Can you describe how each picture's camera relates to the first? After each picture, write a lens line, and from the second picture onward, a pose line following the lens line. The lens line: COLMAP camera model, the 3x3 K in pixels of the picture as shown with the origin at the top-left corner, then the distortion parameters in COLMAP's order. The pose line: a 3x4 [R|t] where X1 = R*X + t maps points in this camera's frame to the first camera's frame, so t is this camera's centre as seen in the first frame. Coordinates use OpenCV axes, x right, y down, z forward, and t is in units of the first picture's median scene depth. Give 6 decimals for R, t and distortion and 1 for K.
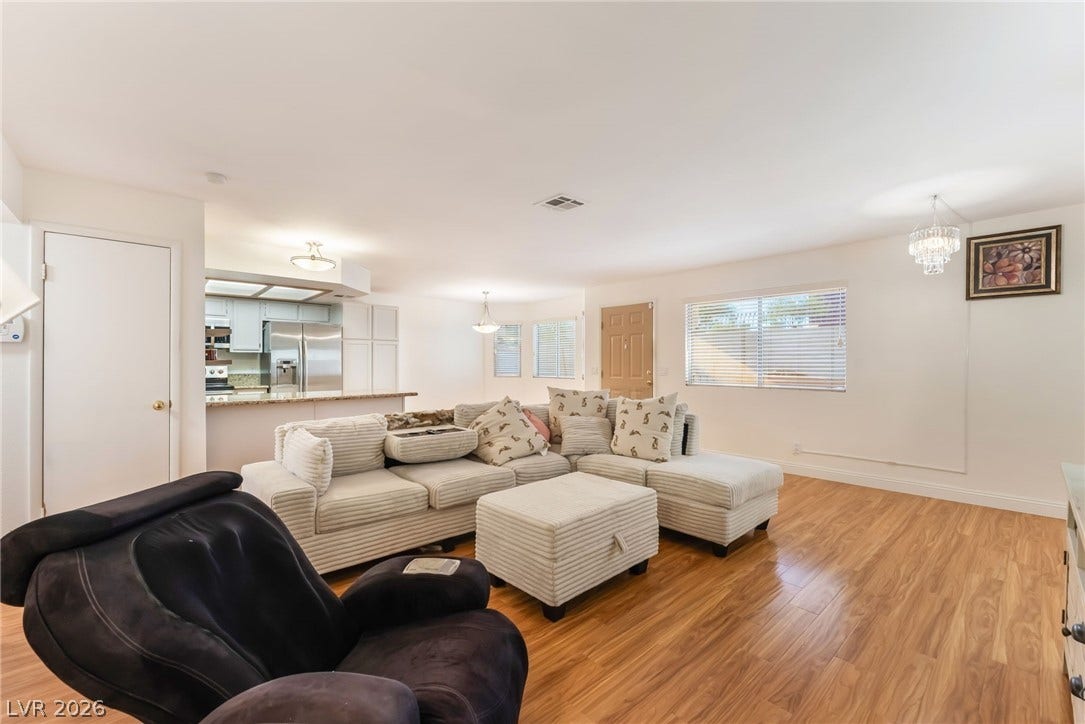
lens RADIAL K [[444.3, 0, 544.9], [0, 444.3, 364.3], [0, 0, 1]] dist [0.000562, 0.000073]
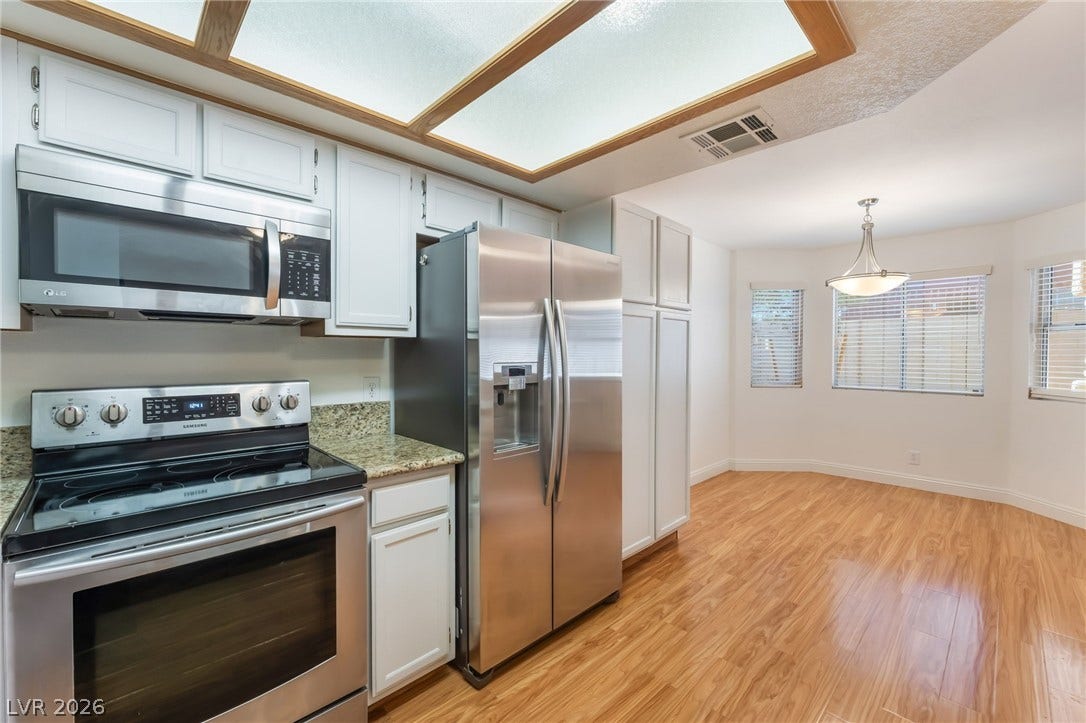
lens RADIAL K [[450.8, 0, 544.1], [0, 450.8, 357.7], [0, 0, 1]] dist [-0.000311, -0.000092]
pose [[0.999809, 0.002796, 0.019356, -0.539491], [-0.002915, 0.999977, 0.006124, -0.013822], [-0.019338, -0.006179, 0.999794, 0.667821]]
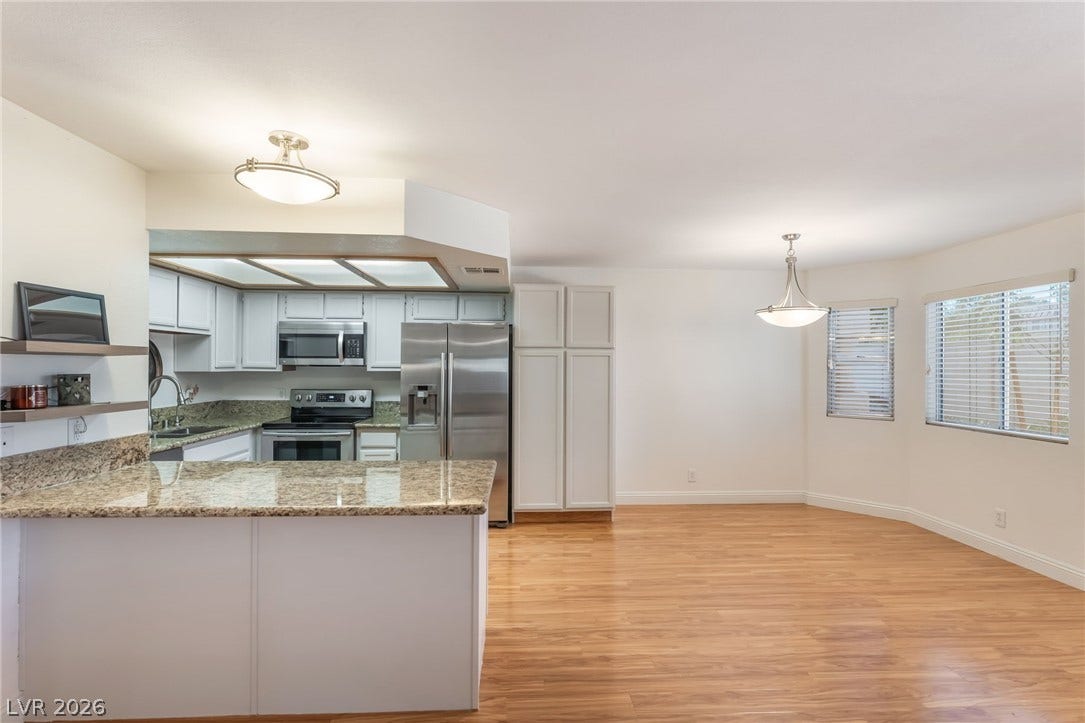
lens RADIAL K [[502.5, 0, 542.5], [0, 502.5, 361.5], [0, 0, 1]] dist [-0.000751, -0.000183]
pose [[0.772828, -0.000783, -0.634615, -0.006186], [-0.008835, 0.999889, -0.011992, -0.032637], [0.634554, 0.014874, 0.772736, 0.534713]]
